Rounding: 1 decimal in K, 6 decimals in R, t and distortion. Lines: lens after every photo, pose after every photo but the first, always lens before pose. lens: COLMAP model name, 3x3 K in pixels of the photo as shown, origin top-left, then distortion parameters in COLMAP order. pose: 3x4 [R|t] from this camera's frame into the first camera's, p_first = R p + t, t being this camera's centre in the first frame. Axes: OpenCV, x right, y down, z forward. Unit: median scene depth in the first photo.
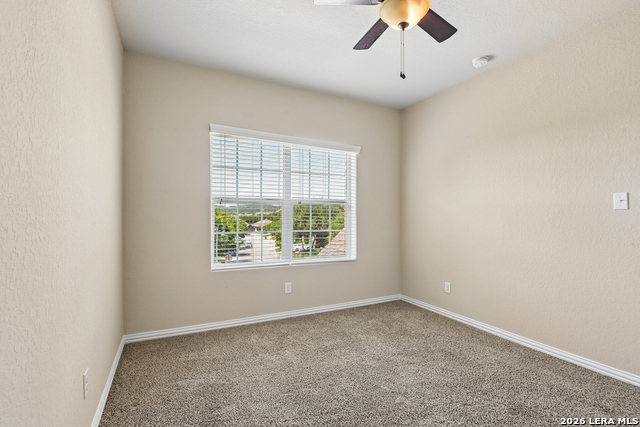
lens RADIAL K [[297.8, 0, 319.5], [0, 297.8, 212.5], [0, 0, 1]] dist [-0.008367, -0.006634]
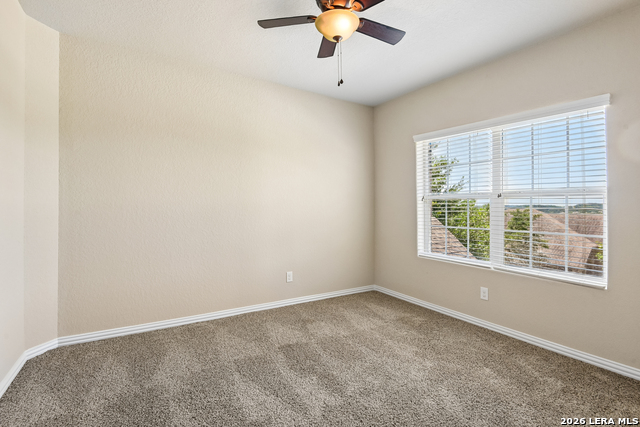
lens RADIAL K [[297.8, 0, 319.7], [0, 297.8, 210.7], [0, 0, 1]] dist [-0.008367, -0.006634]
pose [[0.087038, 0.007026, -0.996180, 0.725934], [-0.001175, 0.999975, 0.006950, 0.002566], [0.996204, 0.000566, 0.087044, 0.440105]]
